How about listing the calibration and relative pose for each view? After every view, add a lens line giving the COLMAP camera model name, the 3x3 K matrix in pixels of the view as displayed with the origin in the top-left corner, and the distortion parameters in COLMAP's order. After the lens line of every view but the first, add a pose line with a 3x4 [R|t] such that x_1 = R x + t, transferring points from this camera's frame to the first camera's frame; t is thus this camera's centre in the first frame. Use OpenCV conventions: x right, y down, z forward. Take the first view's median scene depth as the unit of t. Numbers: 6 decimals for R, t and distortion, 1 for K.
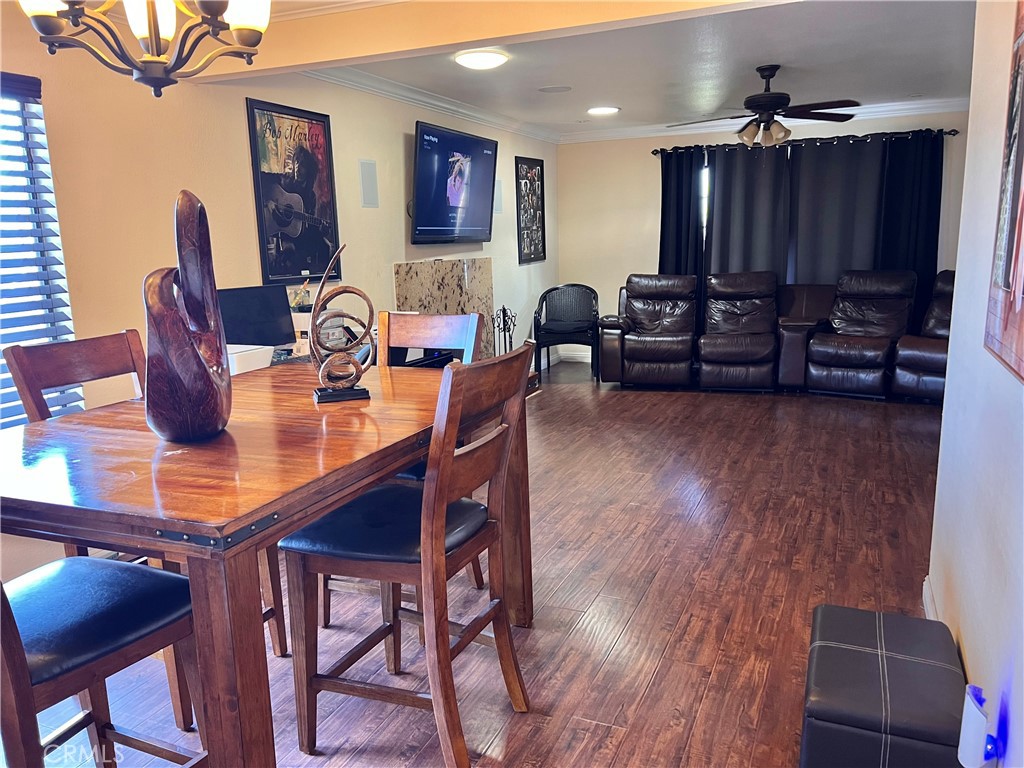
lens RADIAL K [[777.2, 0, 515.1], [0, 777.2, 398.6], [0, 0, 1]] dist [0.008510, -0.006170]
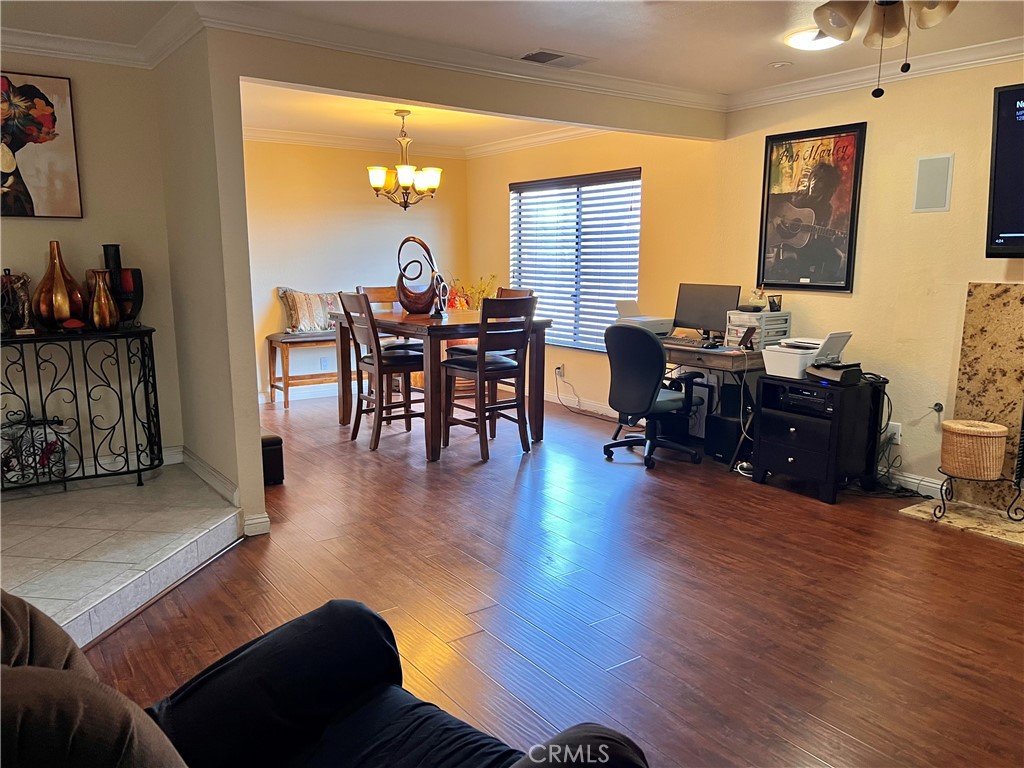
lens RADIAL K [[777.2, 0, 515.1], [0, 777.2, 398.6], [0, 0, 1]] dist [0.008510, -0.006170]
pose [[-0.507162, 0.185249, -0.841706, 0.908908], [-0.158059, 0.940070, 0.302134, -0.279793], [0.847233, 0.286270, -0.447488, 1.229227]]
